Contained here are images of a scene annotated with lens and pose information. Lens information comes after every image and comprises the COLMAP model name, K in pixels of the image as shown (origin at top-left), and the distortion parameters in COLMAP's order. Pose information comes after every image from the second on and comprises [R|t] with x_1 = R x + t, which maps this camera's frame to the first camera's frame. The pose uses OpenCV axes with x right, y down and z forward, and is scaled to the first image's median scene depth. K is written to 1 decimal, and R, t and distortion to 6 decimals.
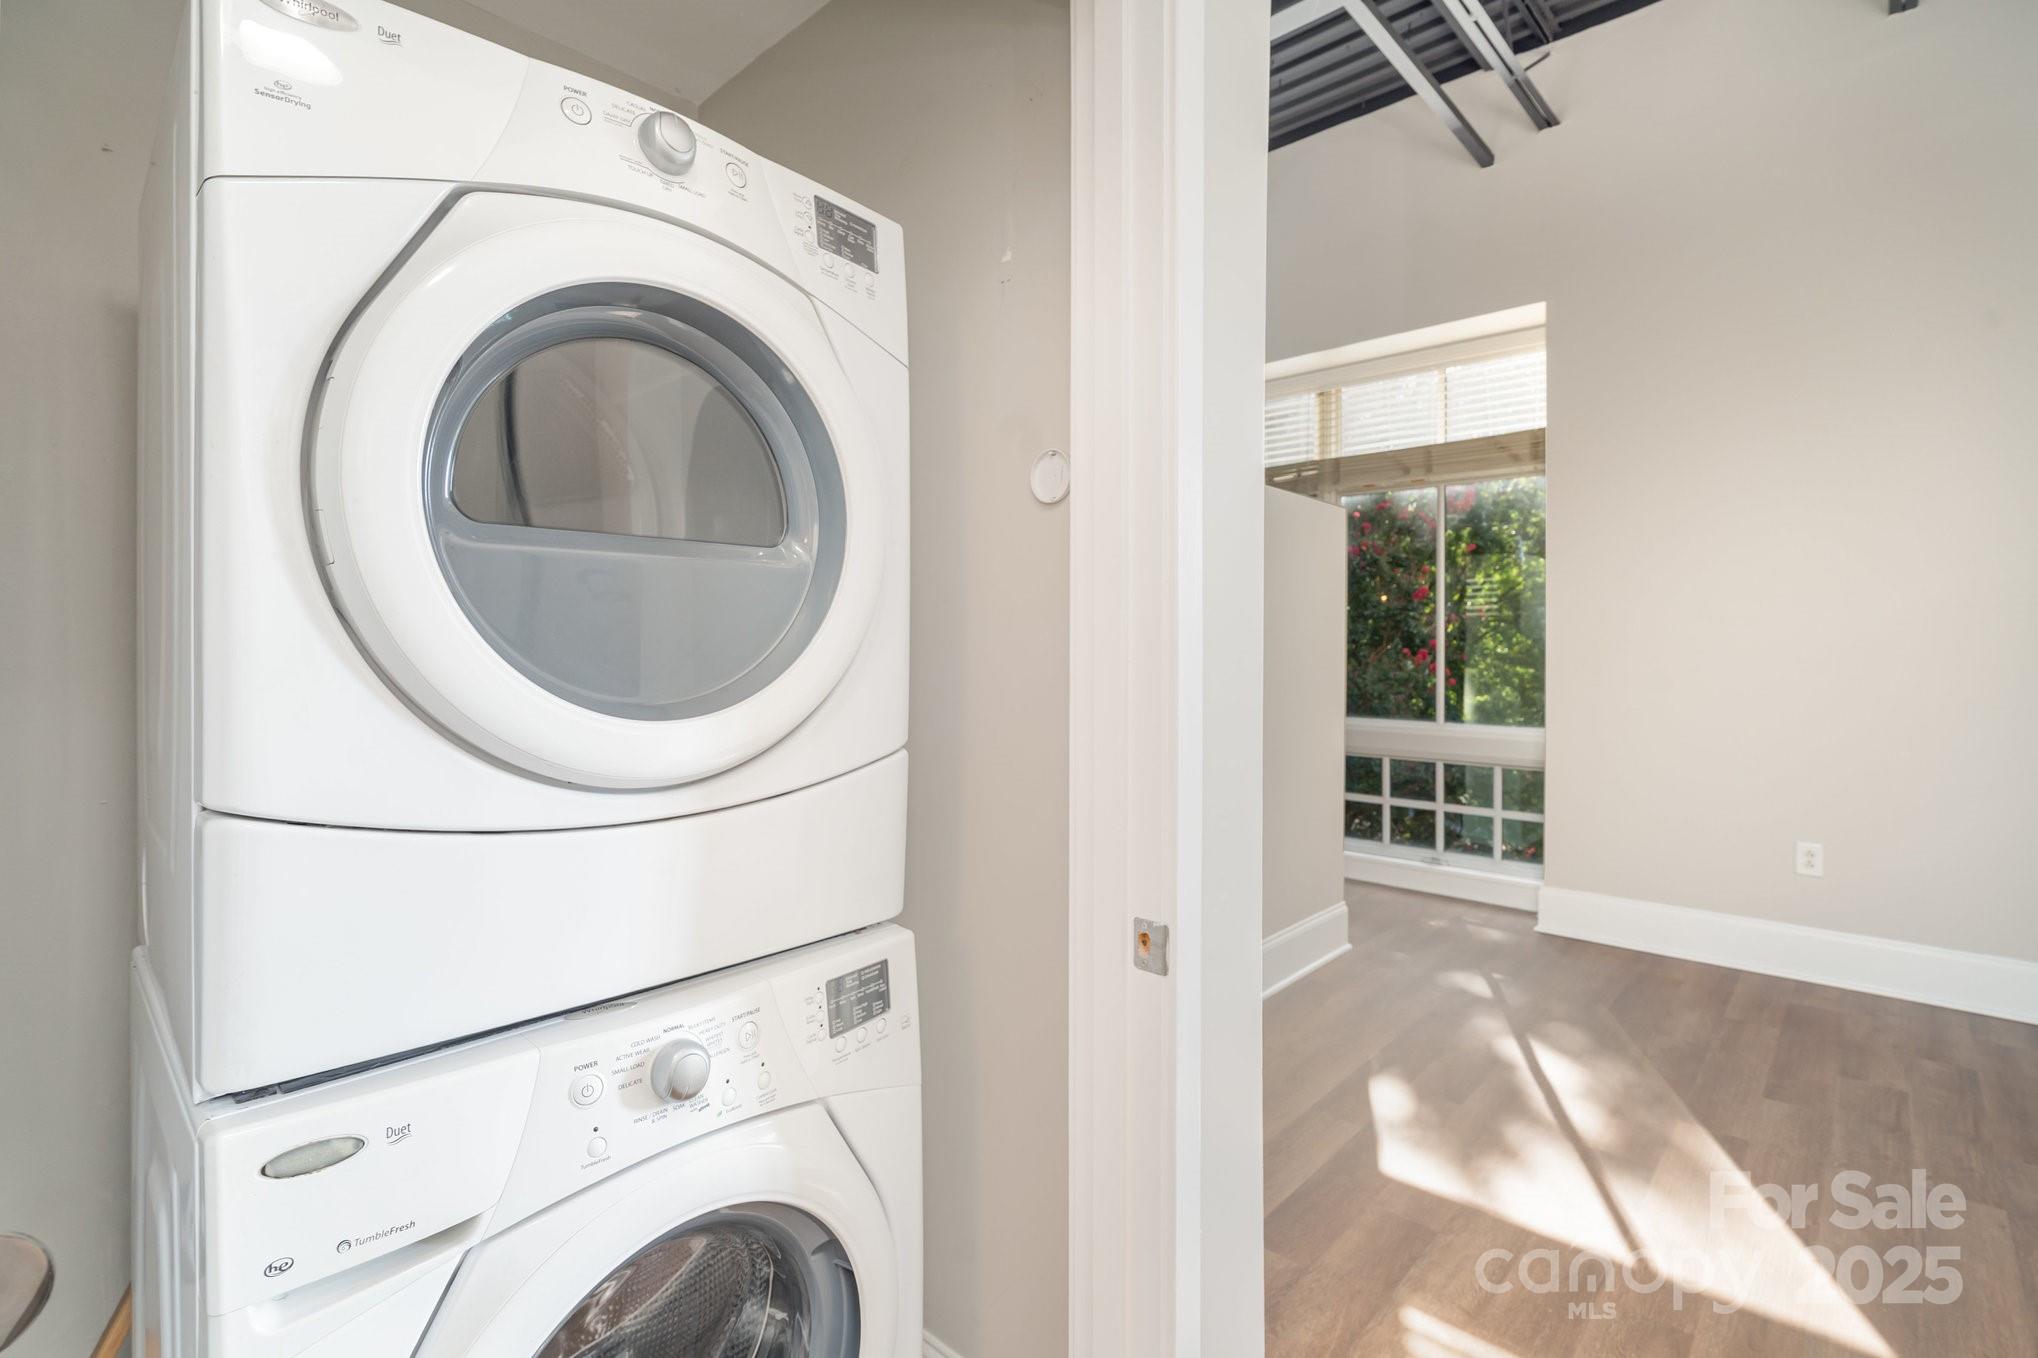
lens RADIAL K [[927.0, 0, 1015.1], [0, 927.0, 662.6], [0, 0, 1]] dist [-0.001932, 0.000800]
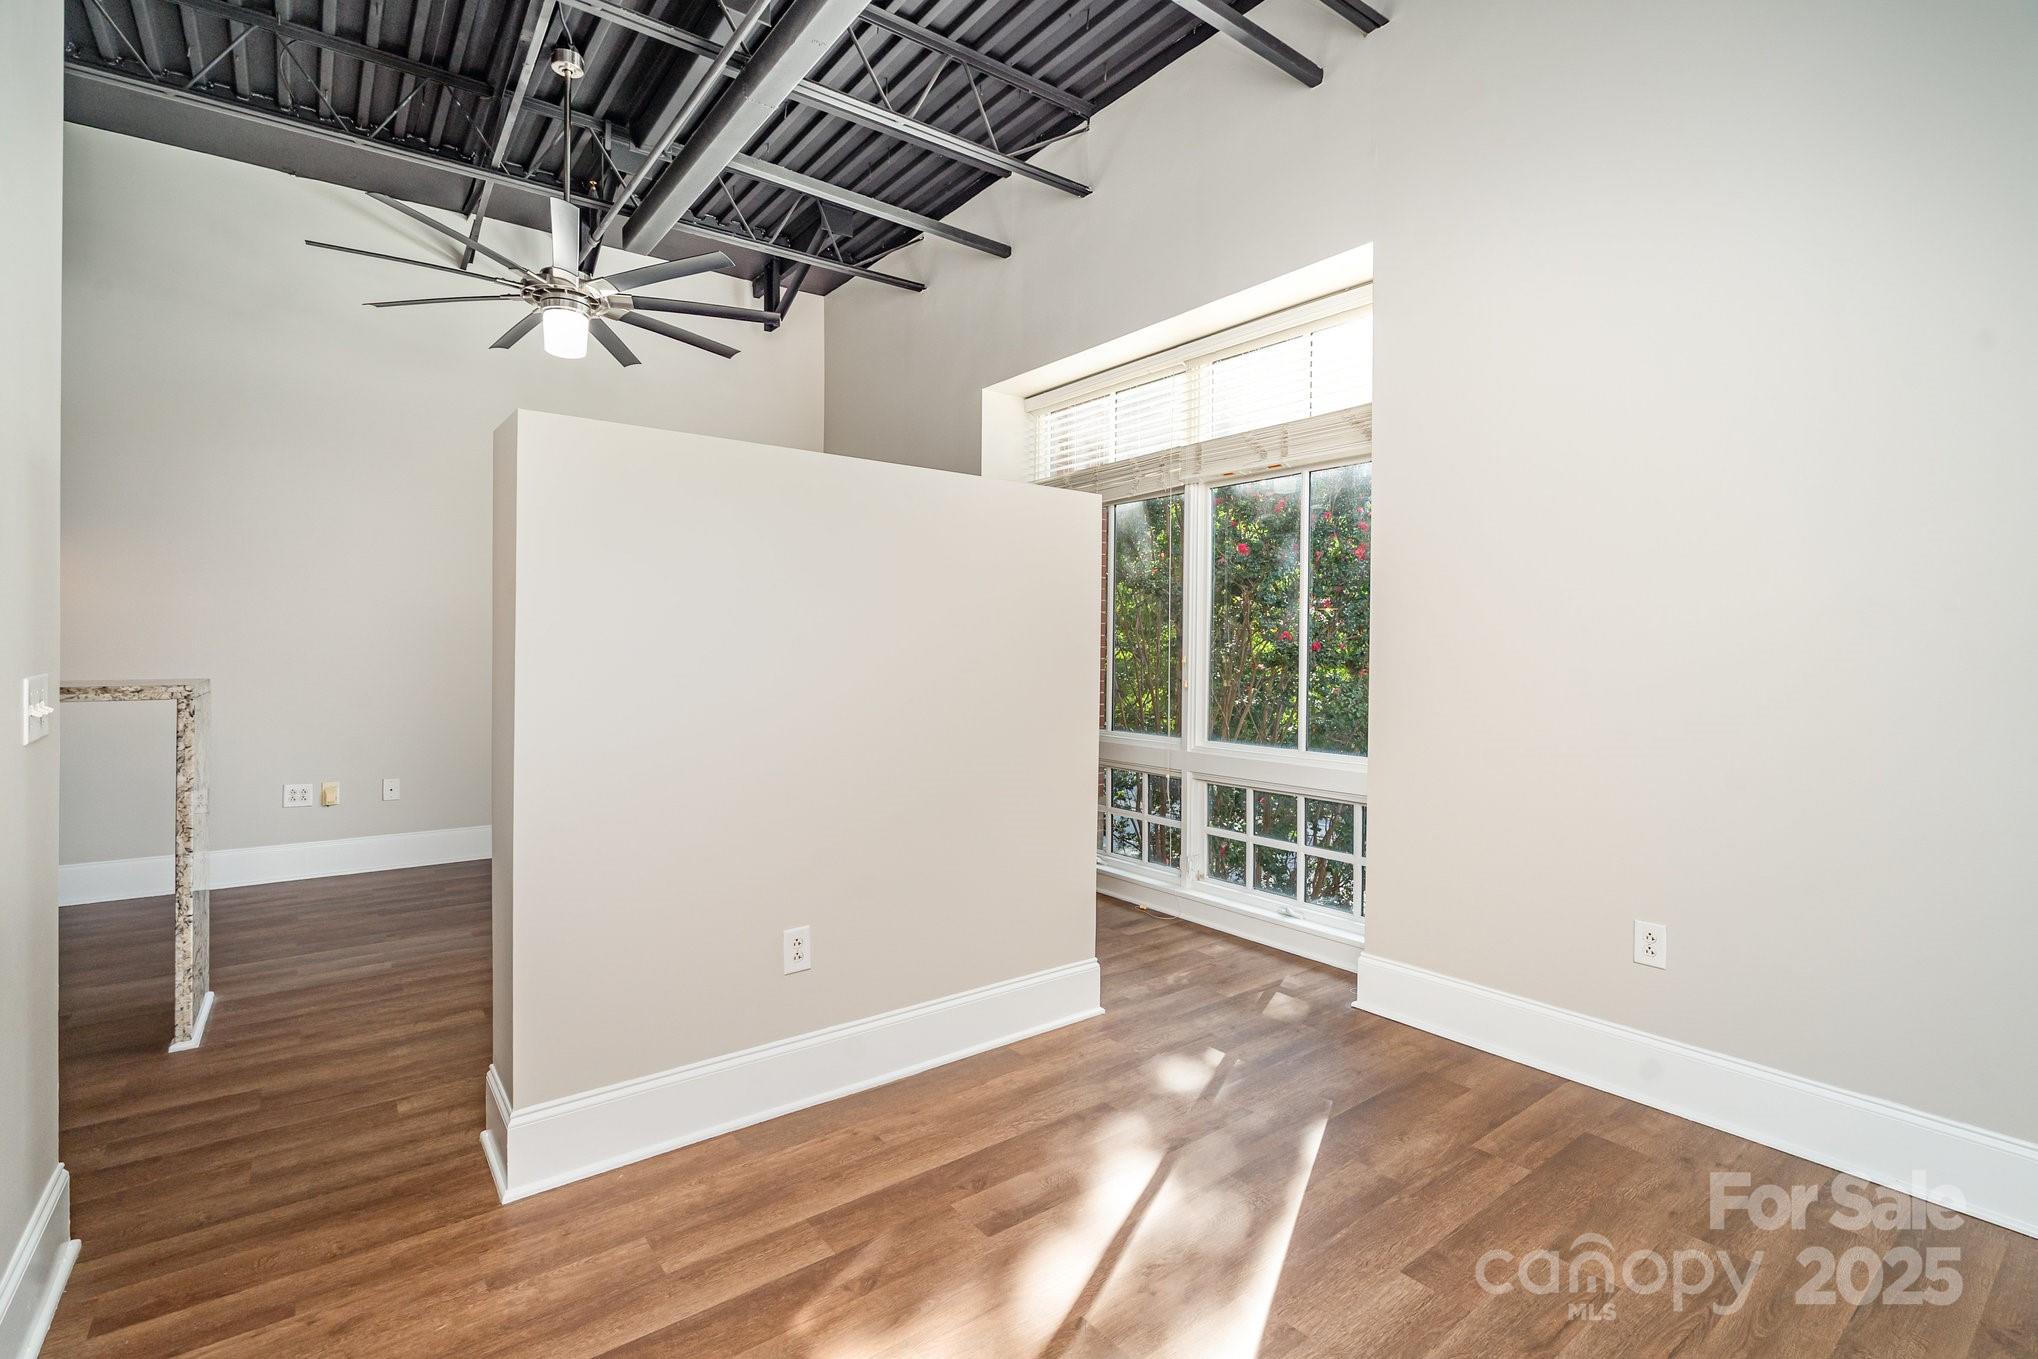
lens RADIAL K [[927.0, 0, 998.5], [0, 927.0, 670.6], [0, 0, 1]] dist [-0.001932, 0.000800]
pose [[0.984101, 0.006559, -0.177486, 0.400482], [-0.006651, 0.999978, 0.000075, -0.006861], [0.177482, 0.001107, 0.984123, 0.136460]]
